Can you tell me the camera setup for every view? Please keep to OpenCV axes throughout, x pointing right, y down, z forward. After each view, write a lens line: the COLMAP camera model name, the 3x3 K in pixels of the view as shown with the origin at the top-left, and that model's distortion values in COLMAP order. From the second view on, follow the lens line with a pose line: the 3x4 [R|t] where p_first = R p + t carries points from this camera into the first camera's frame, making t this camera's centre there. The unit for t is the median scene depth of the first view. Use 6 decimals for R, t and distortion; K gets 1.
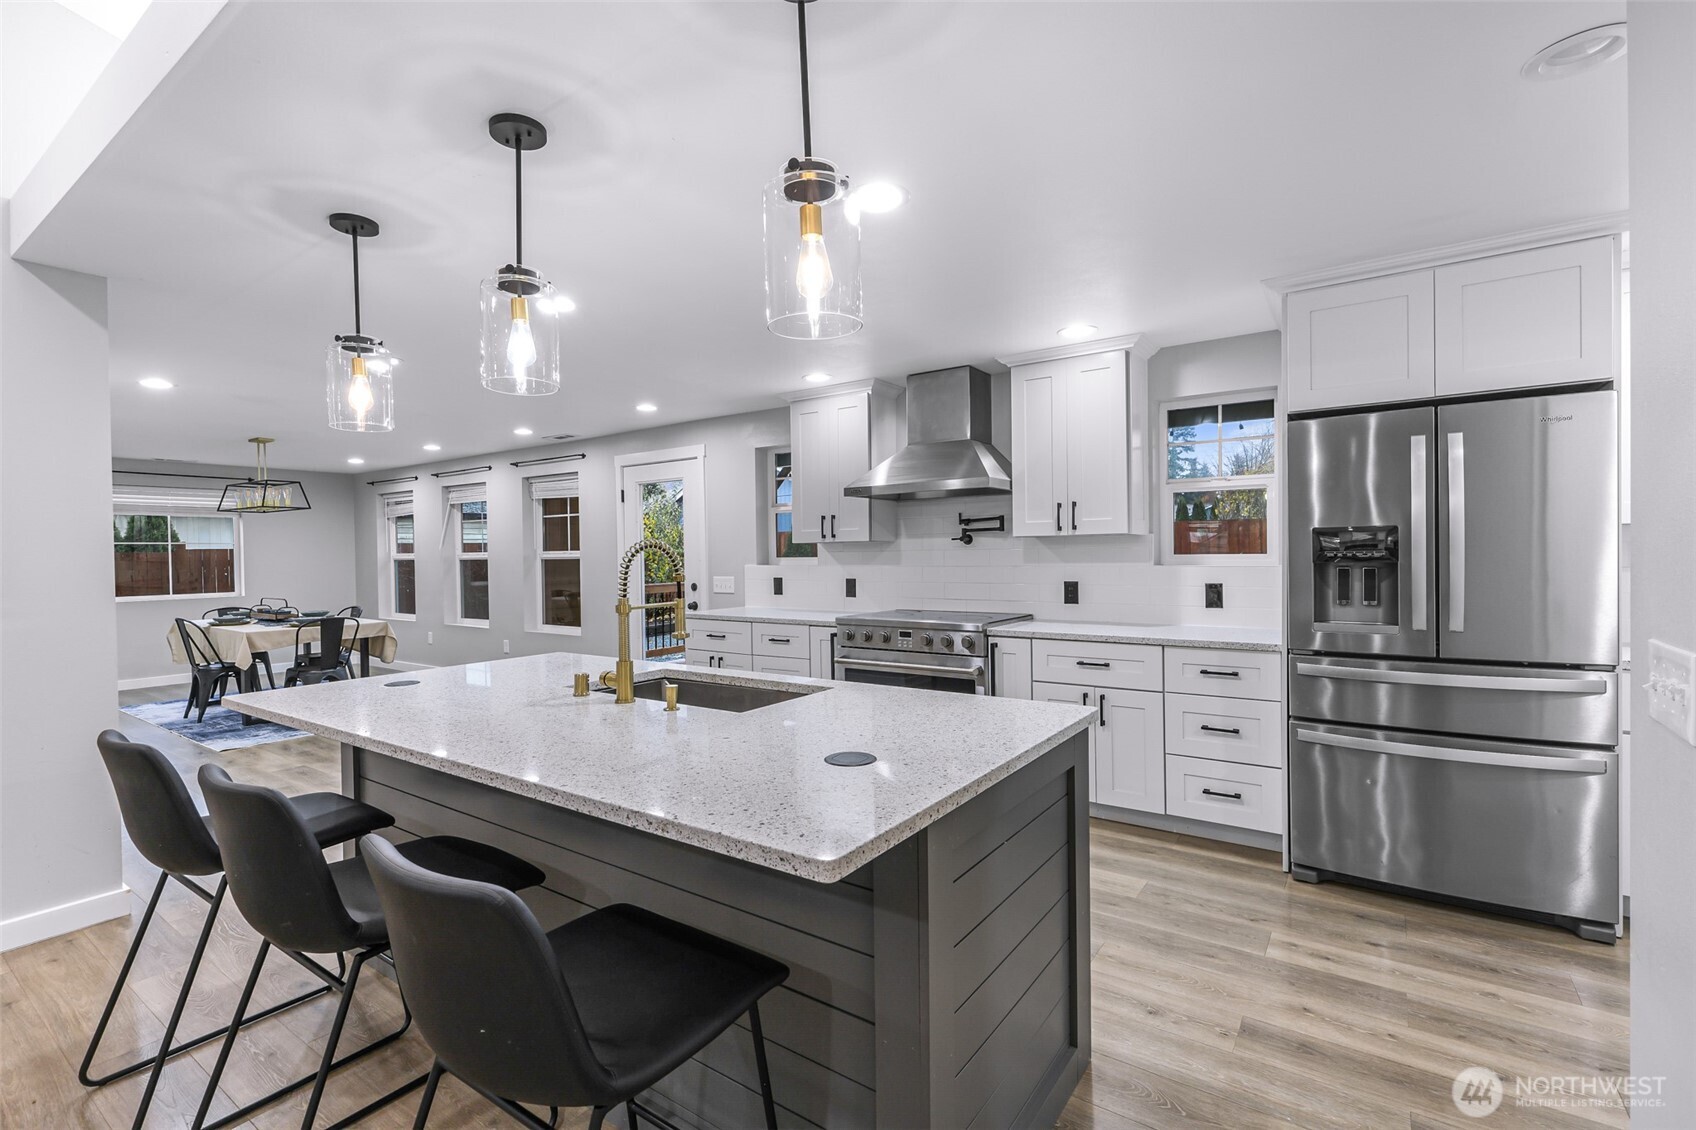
lens RADIAL K [[772.2, 0, 843.9], [0, 772.2, 570.4], [0, 0, 1]] dist [0.000779, 0.000439]
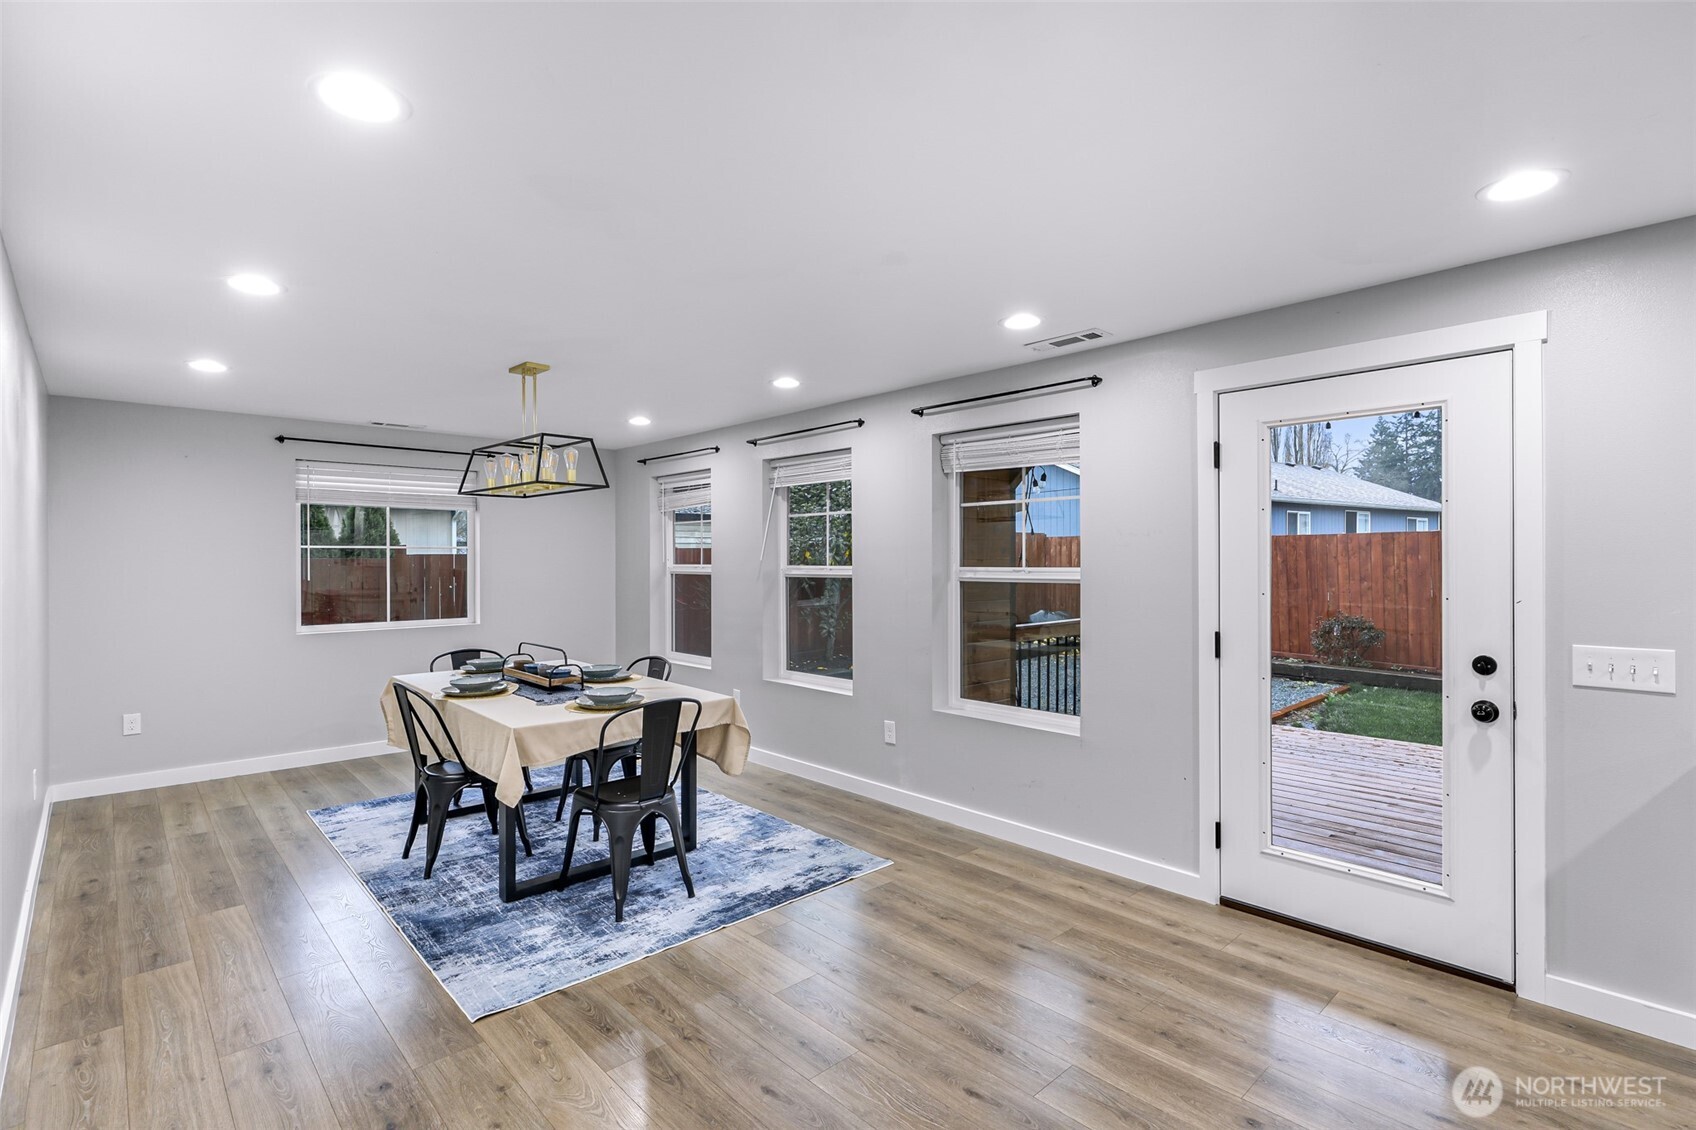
lens RADIAL K [[835.3, 0, 848.0], [0, 835.3, 565.0], [0, 0, 1]] dist [0.002438, 0.000010]
pose [[0.976913, 0.011451, -0.213328, -0.386497], [-0.014943, 0.999779, -0.014767, -0.017892], [0.213112, 0.017613, 0.976869, 0.444658]]
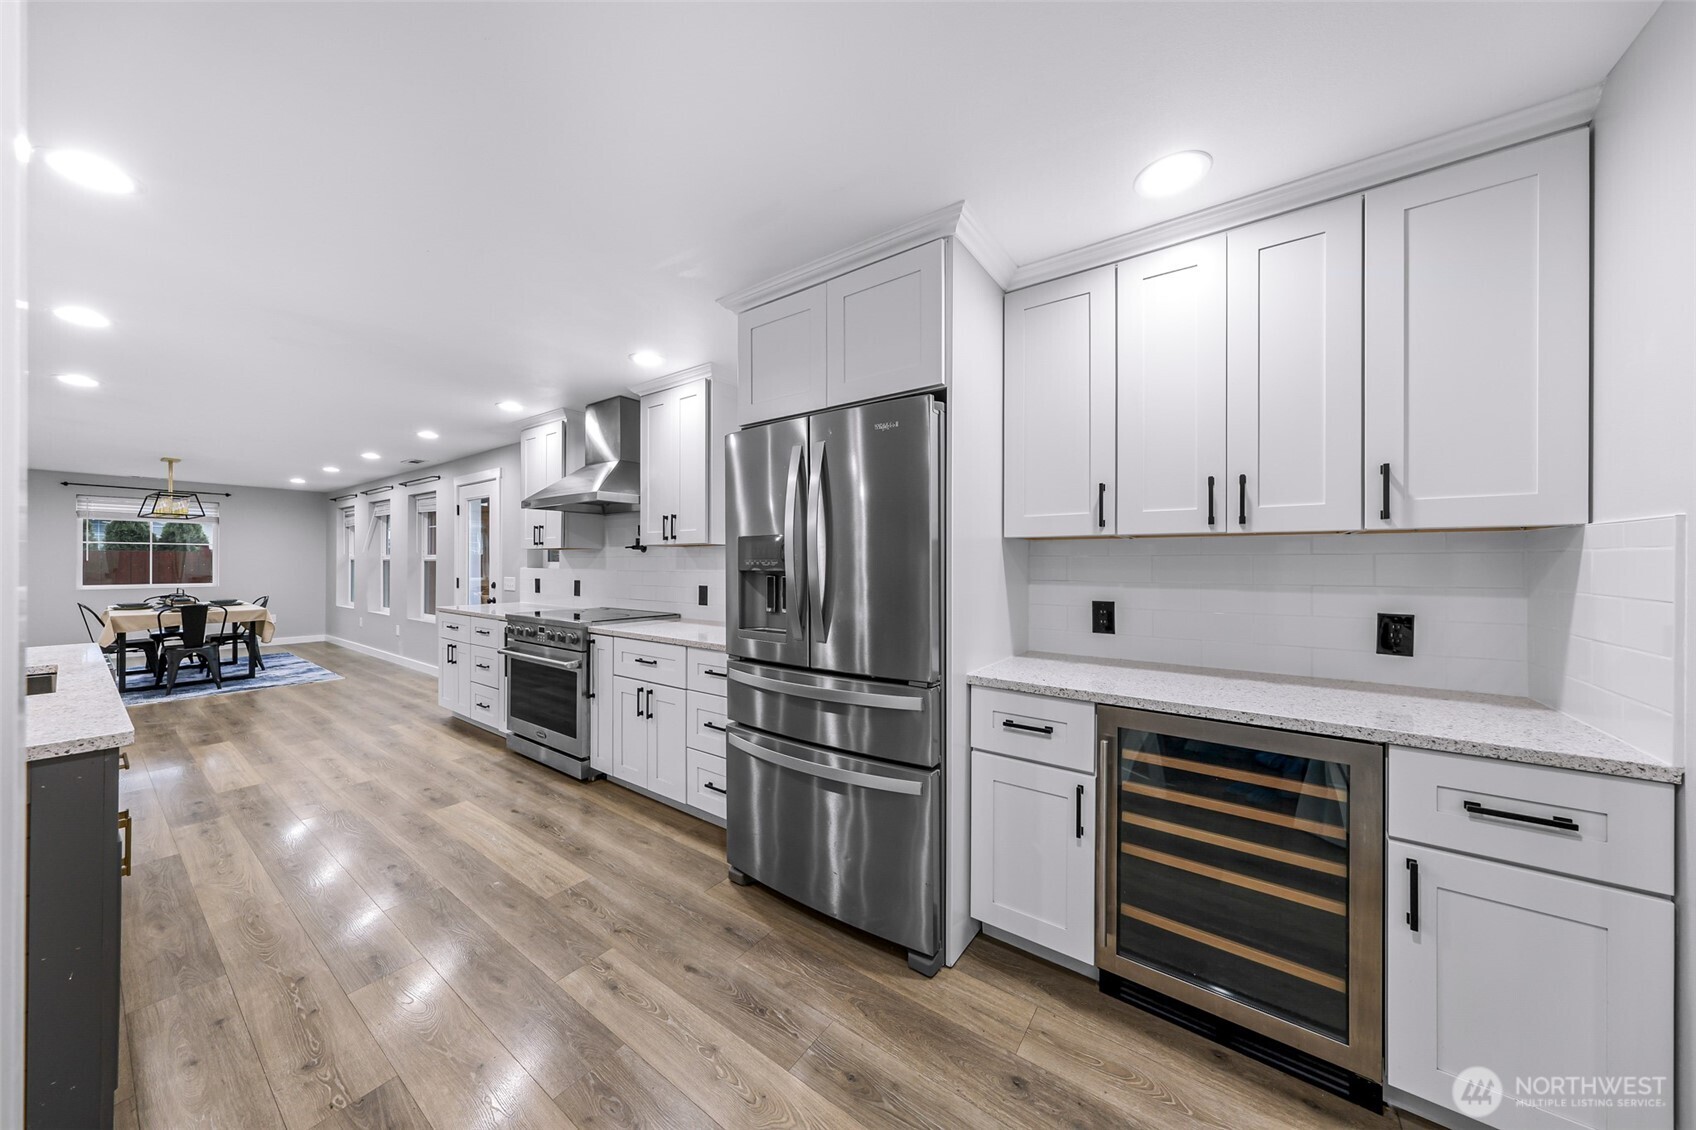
lens RADIAL K [[561.9, 0, 848.0], [0, 561.9, 565.0], [0, 0, 1]] dist [0.000935, 0.000068]
pose [[0.999839, 0.017497, -0.004015, 0.326813], [-0.017574, 0.999650, -0.019769, -0.002435], [0.003668, 0.019836, 0.999797, 0.109638]]
